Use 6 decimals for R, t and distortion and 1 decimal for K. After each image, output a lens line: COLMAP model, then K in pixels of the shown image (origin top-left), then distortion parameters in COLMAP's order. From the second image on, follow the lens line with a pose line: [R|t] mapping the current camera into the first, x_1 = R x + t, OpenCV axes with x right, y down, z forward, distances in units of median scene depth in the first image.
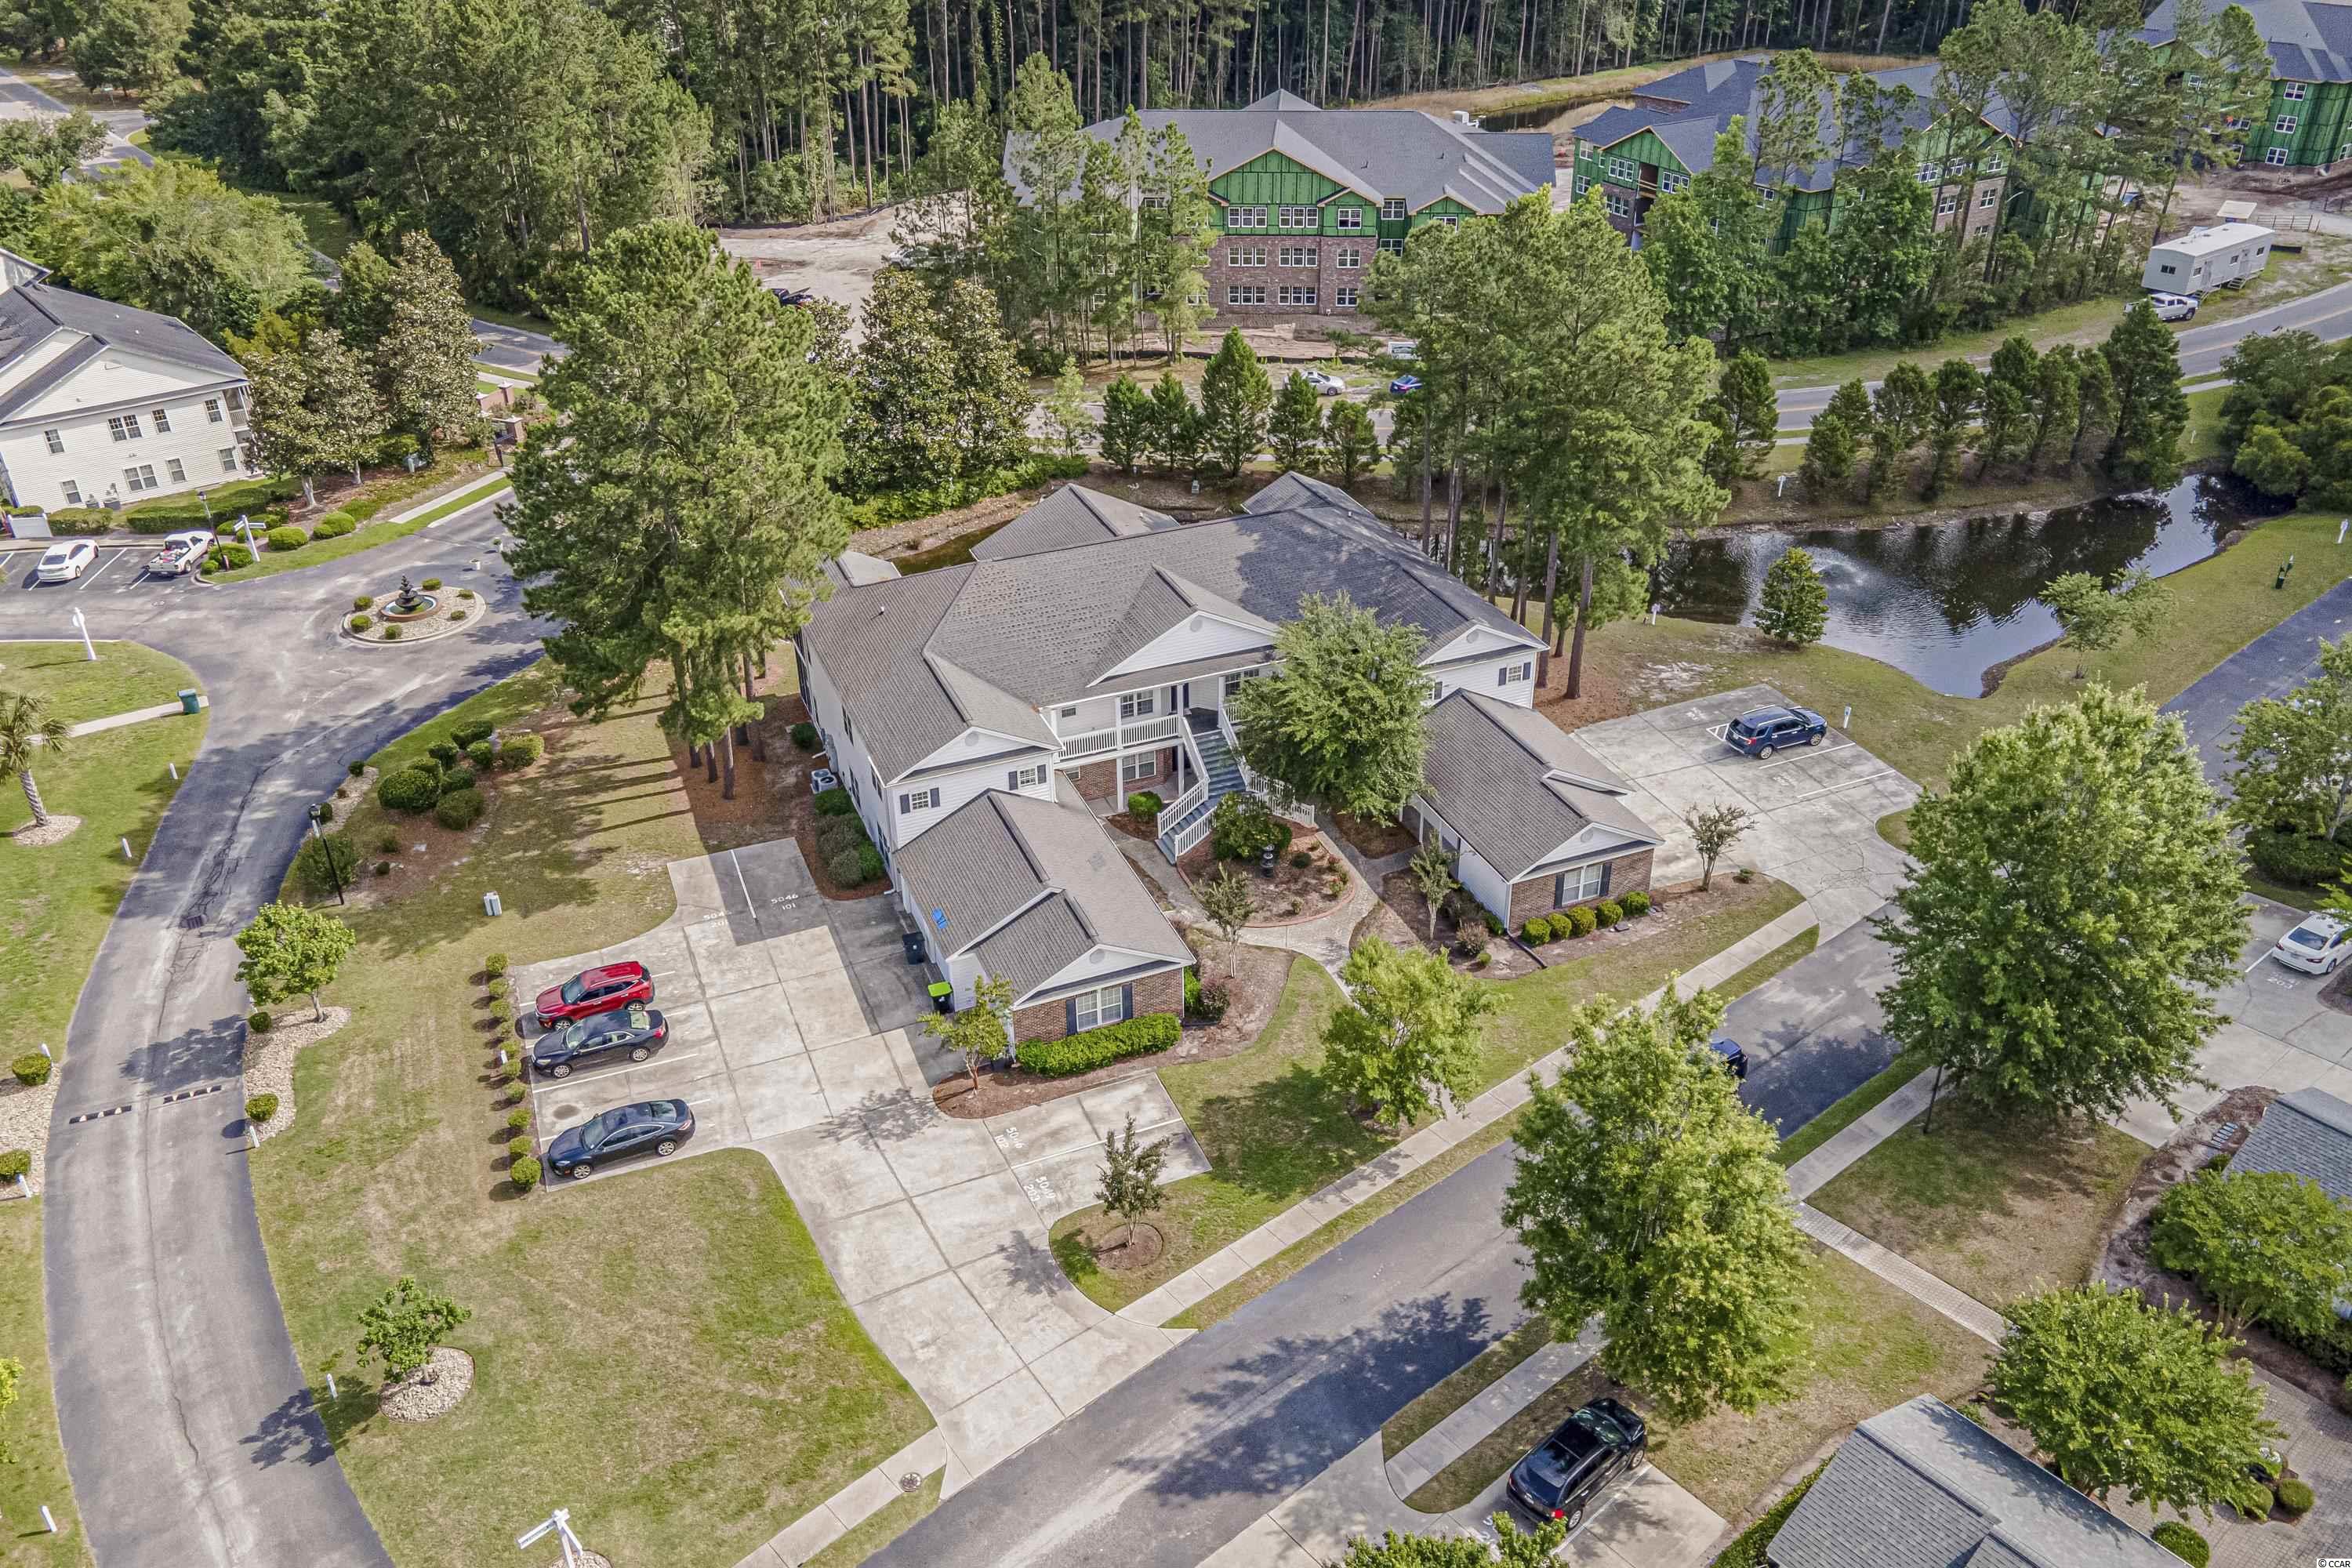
lens RADIAL K [[1643.4, 0, 1184.8], [0, 1643.4, 772.6], [0, 0, 1]] dist [0.011053, 0.012005]
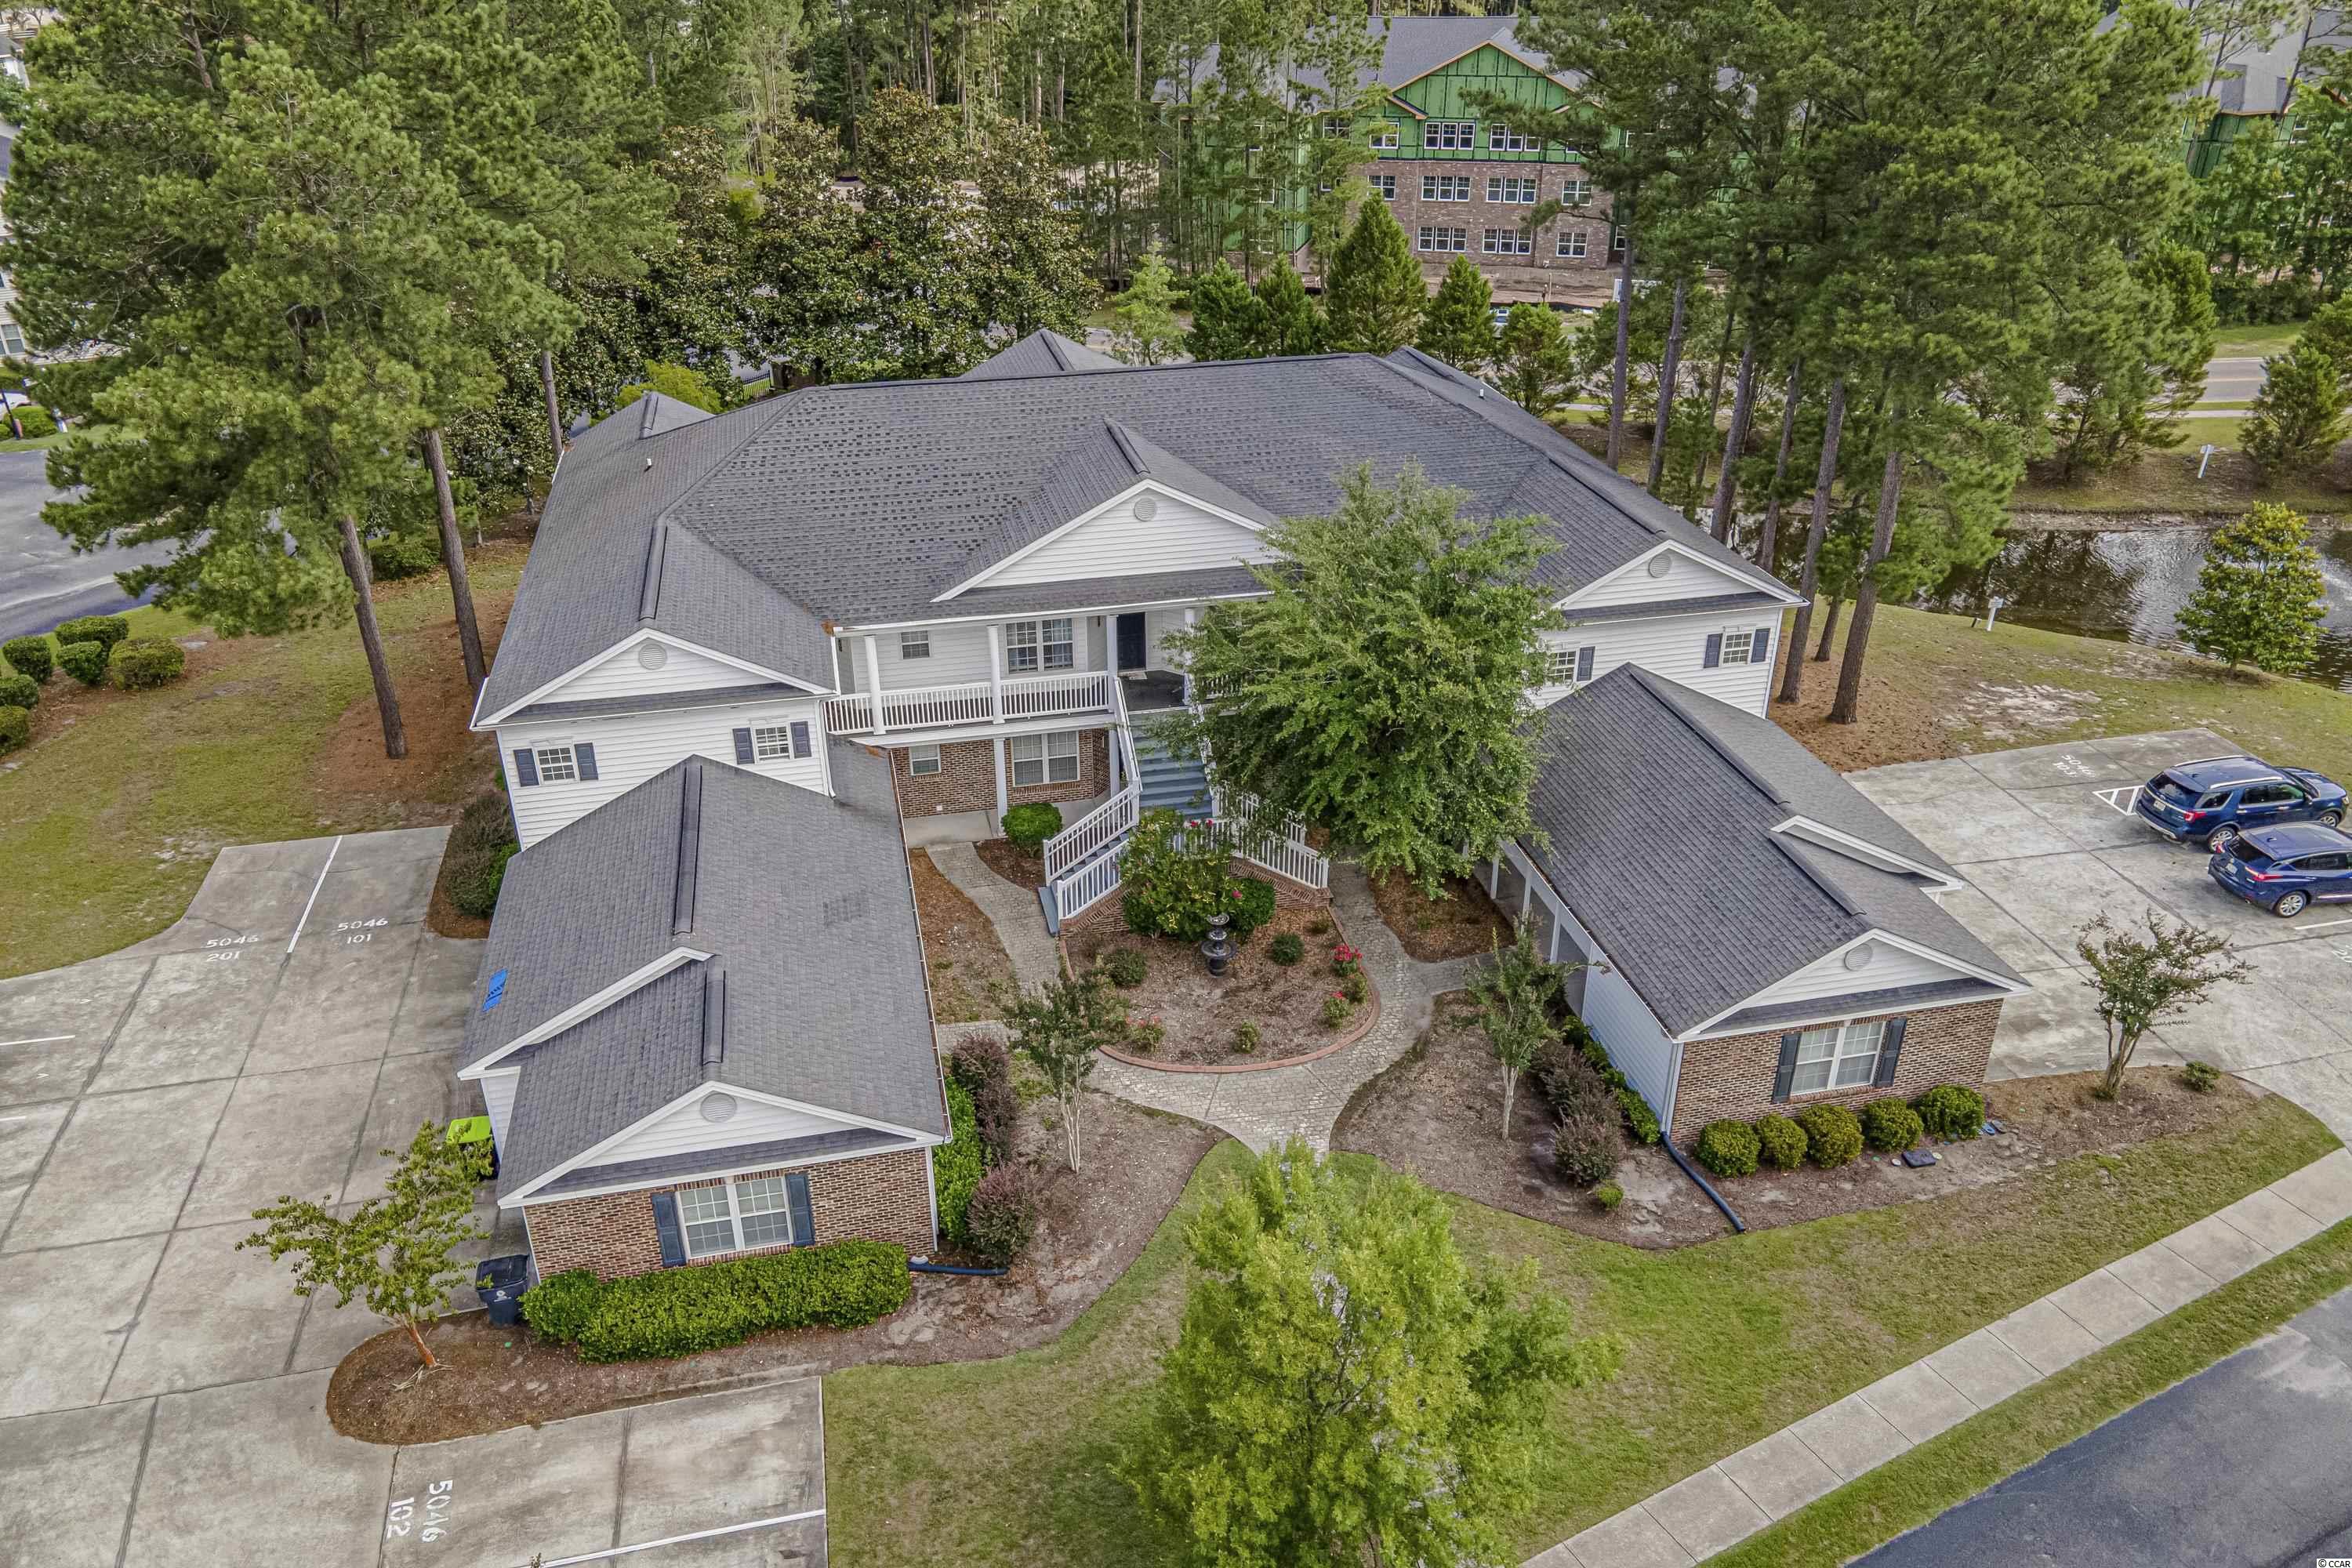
lens RADIAL K [[1643.4, 0, 1160.8], [0, 1643.4, 797.3], [0, 0, 1]] dist [0.011053, 0.012005]
pose [[0.984295, 0.087500, -0.153323, 0.109862], [-0.092913, 0.995266, -0.028492, 0.023498], [0.150104, 0.042290, 0.987765, 0.474524]]
